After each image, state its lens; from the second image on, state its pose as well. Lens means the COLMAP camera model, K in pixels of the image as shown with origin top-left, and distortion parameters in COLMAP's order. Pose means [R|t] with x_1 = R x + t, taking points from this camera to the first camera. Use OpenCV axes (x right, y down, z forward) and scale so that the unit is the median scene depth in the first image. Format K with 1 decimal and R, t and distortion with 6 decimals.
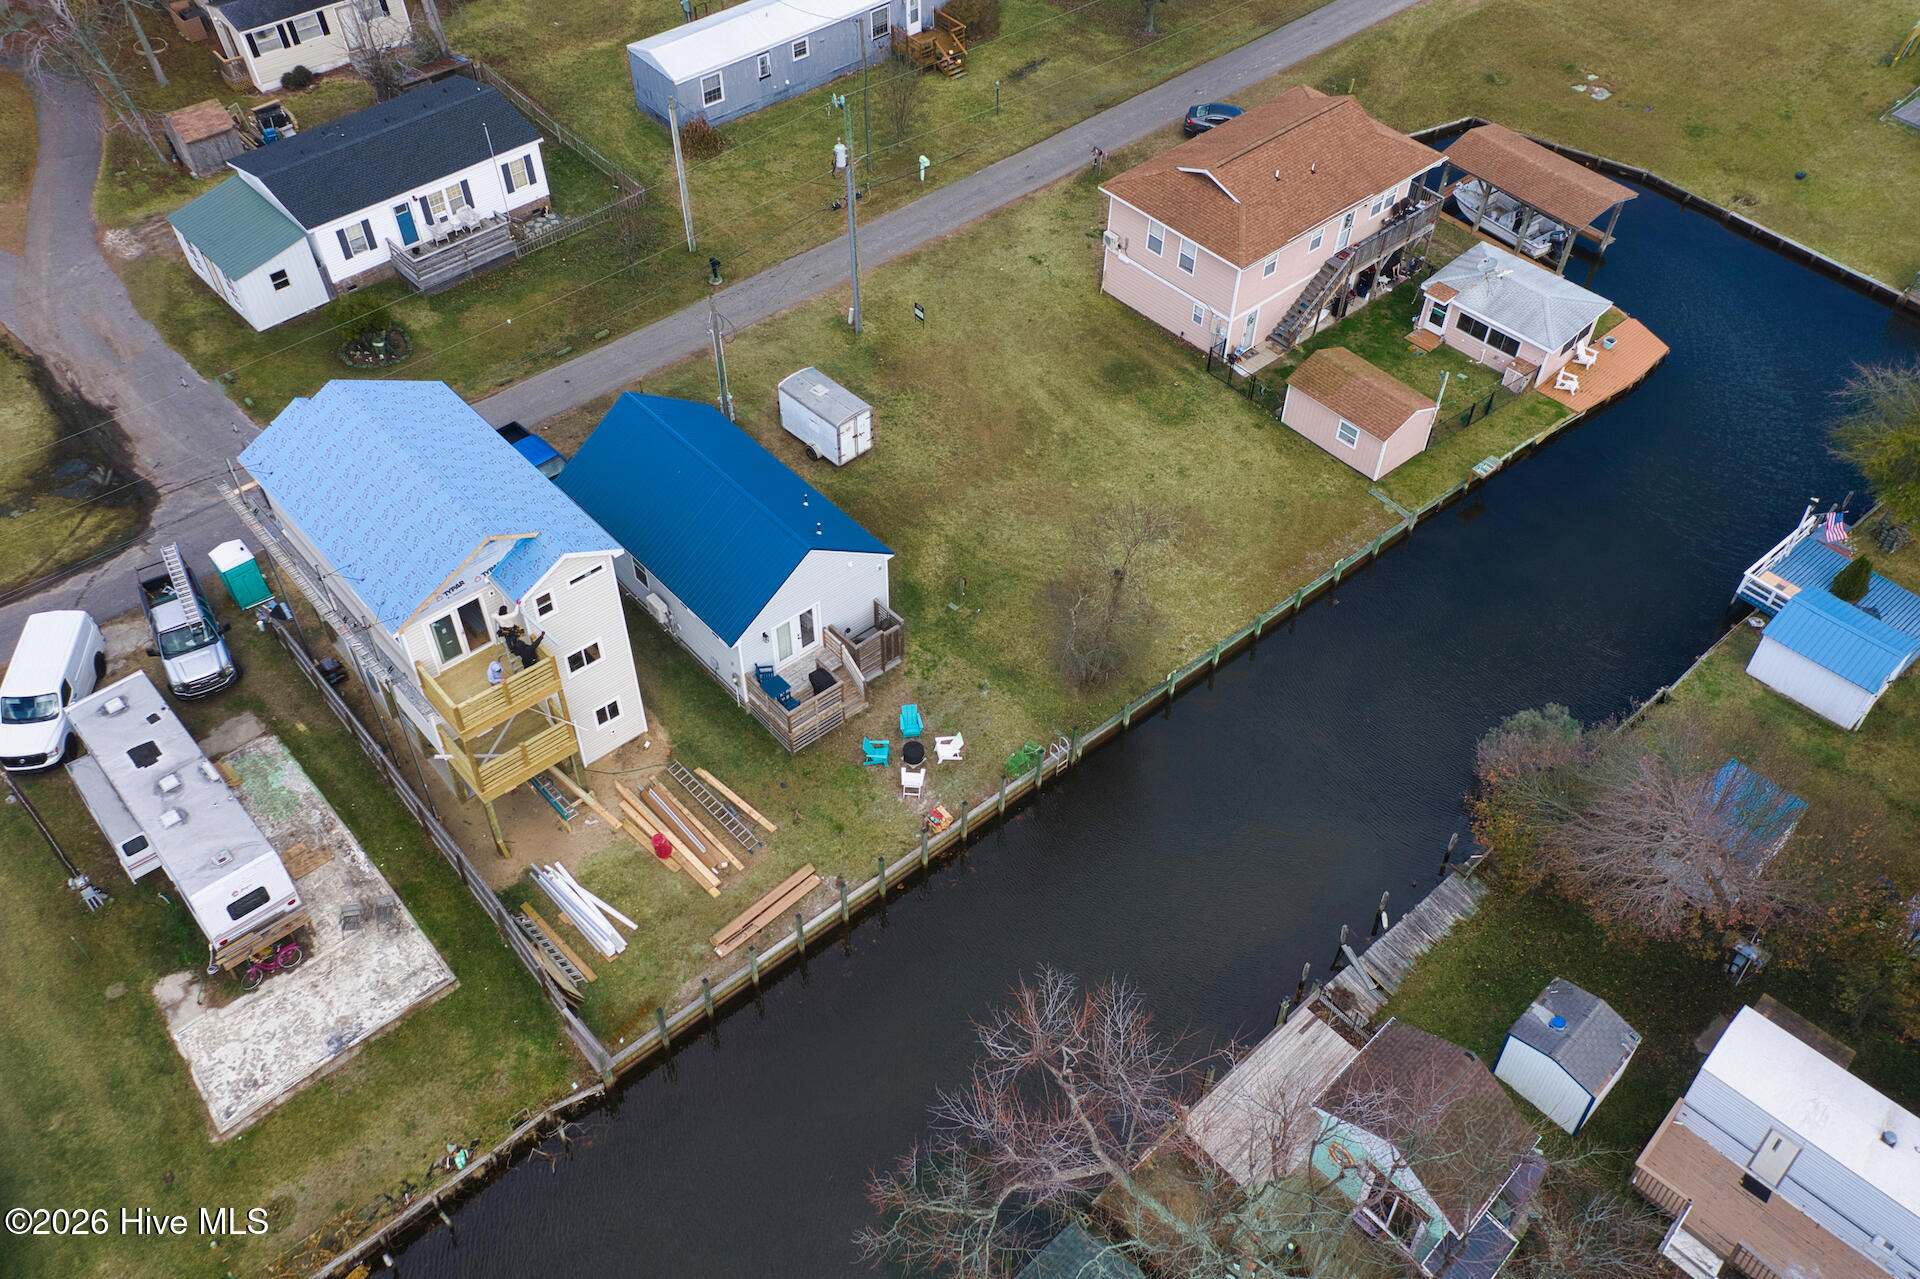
lens RADIAL K [[1528.9, 0, 959.5], [0, 1528.9, 788.0], [0, 0, 1]] dist [0.000260, 0.047033]
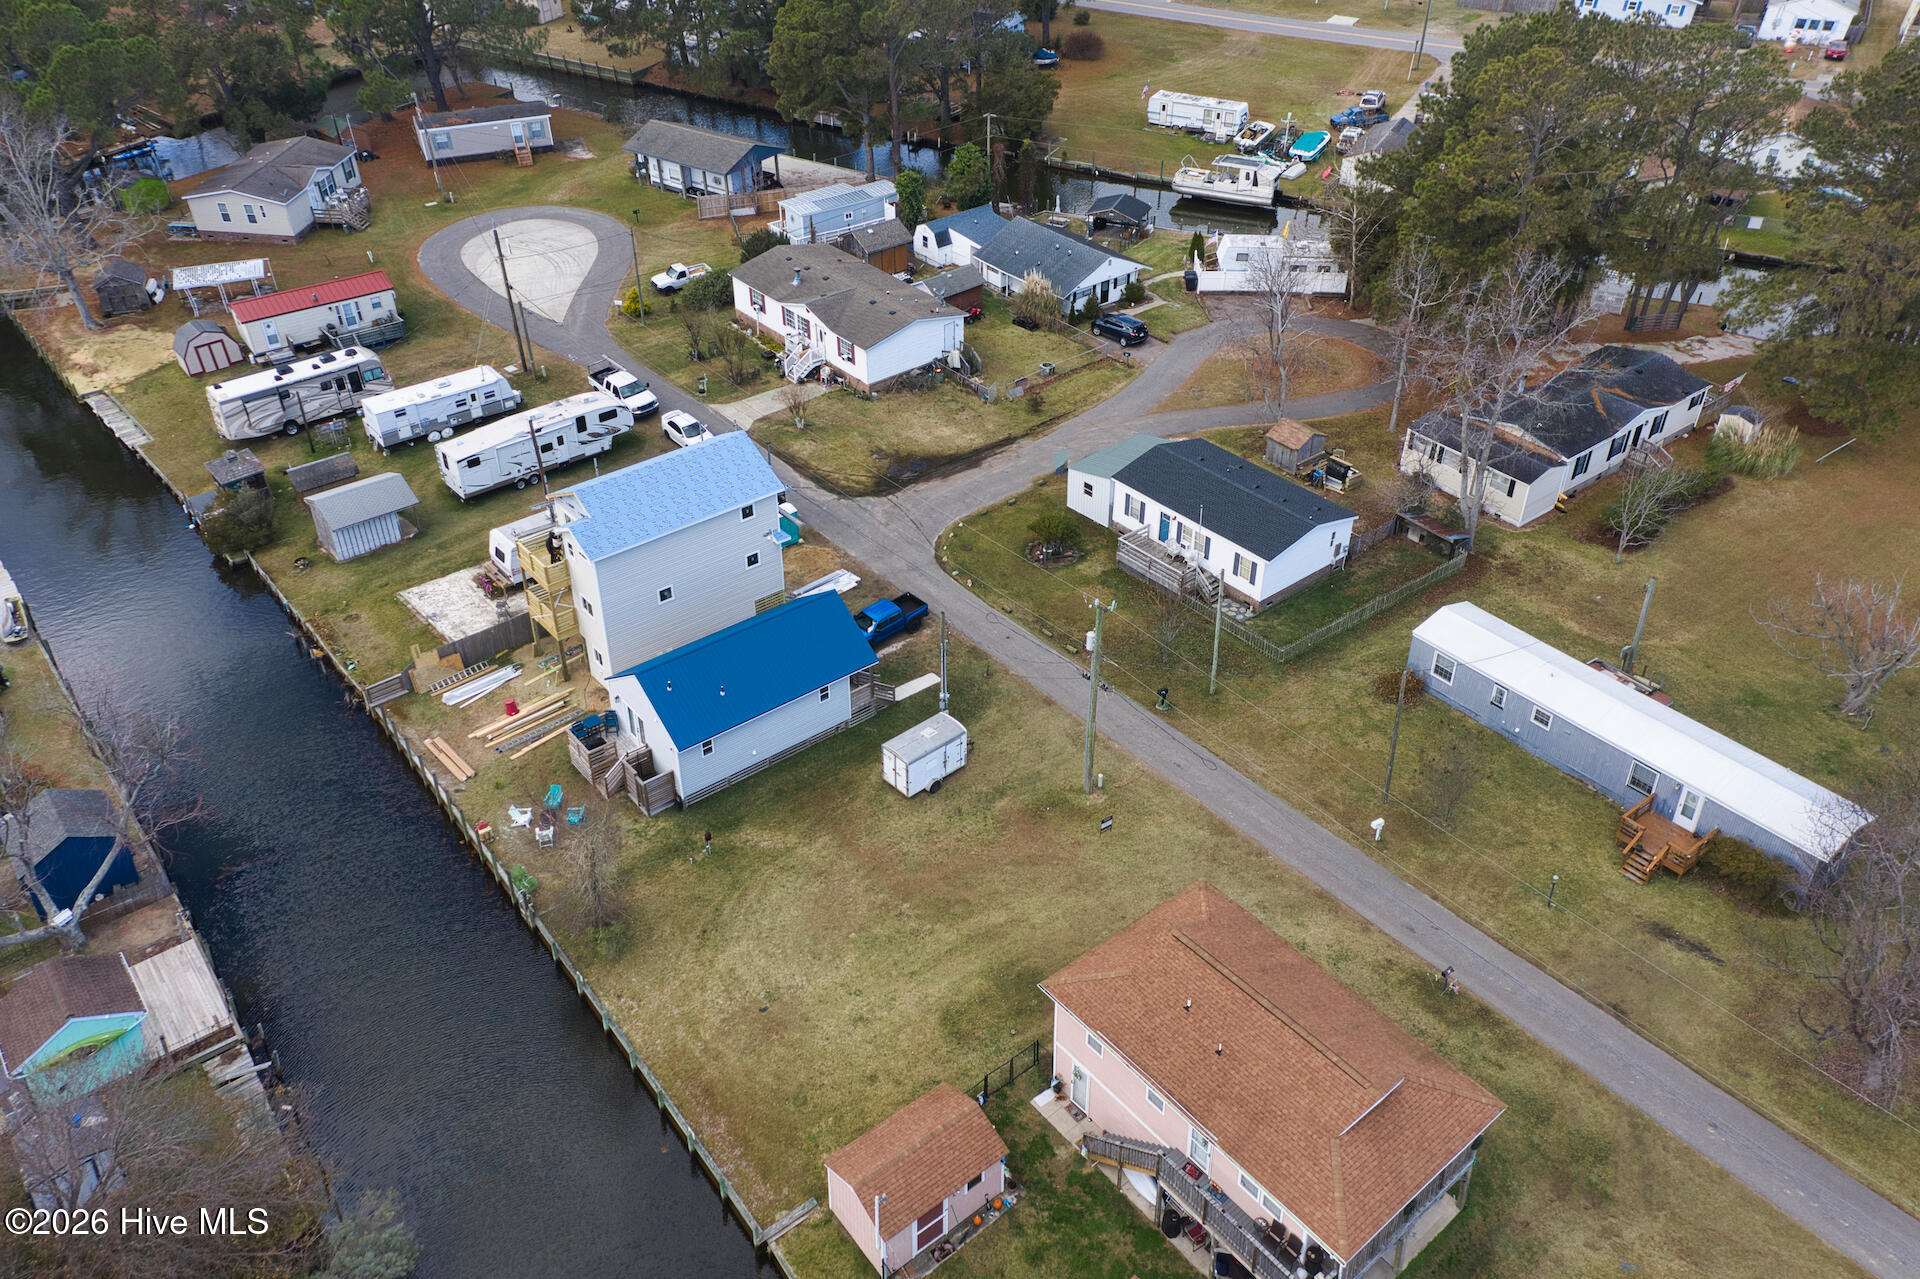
lens RADIAL K [[1517.8, 0, 967.5], [0, 1517.8, 575.0], [0, 0, 1]] dist [0.004386, 0.006409]
pose [[-0.024900, 0.543144, -0.839270, 0.732685], [-0.788005, 0.505946, 0.350808, -0.677553], [0.615165, 0.670084, 0.415403, 0.419722]]
